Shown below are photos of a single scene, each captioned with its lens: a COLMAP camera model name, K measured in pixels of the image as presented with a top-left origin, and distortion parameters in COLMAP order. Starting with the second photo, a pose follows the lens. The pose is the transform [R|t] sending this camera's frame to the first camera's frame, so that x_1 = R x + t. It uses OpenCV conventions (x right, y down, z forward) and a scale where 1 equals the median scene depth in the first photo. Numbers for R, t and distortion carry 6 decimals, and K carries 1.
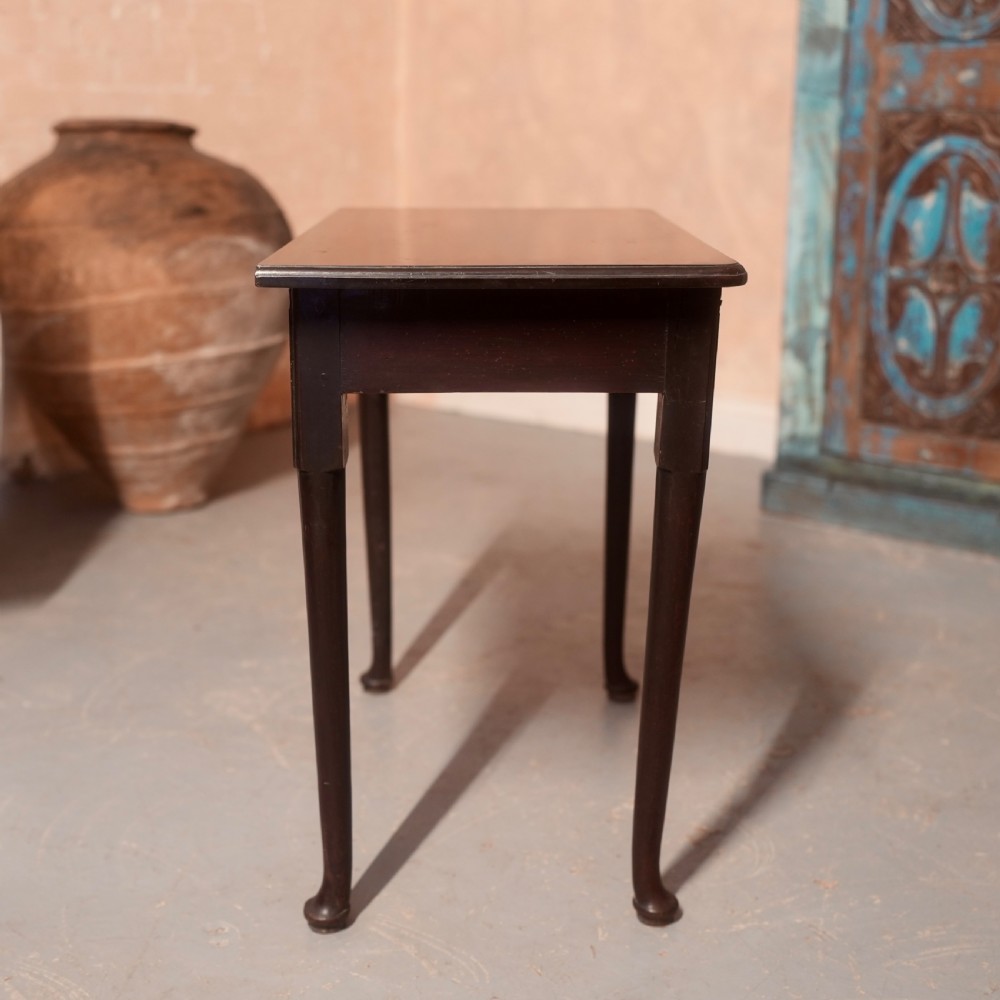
lens RADIAL K [[1462.2, 0, 470.6], [0, 1462.2, 501.6], [0, 0, 1]] dist [0.025585, 0.000000]
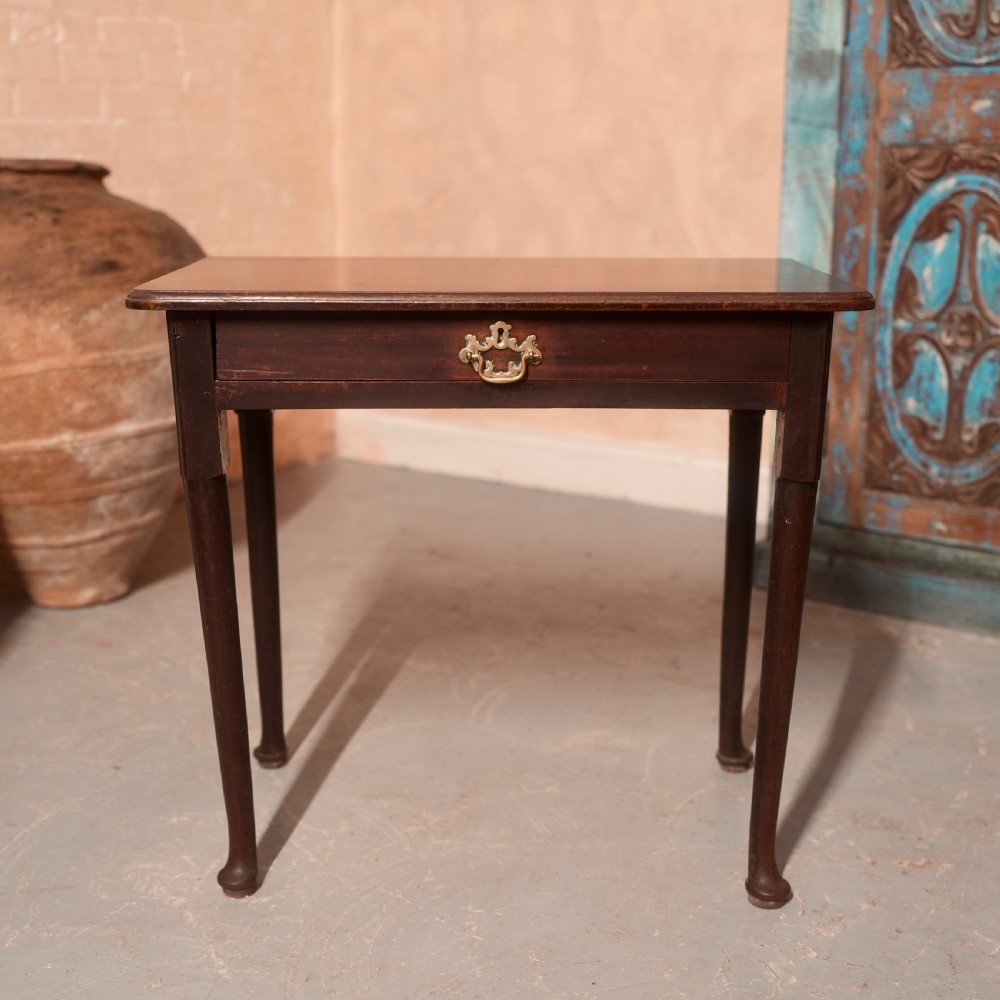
lens RADIAL K [[1462.2, 0, 486.0], [0, 1462.2, 500.8], [0, 0, 1]] dist [0.025585, 0.000000]
pose [[0.998257, -0.021249, 0.055063, -0.015019], [0.021870, 0.999704, -0.010699, -0.044493], [-0.054819, 0.011884, 0.998426, 0.122559]]
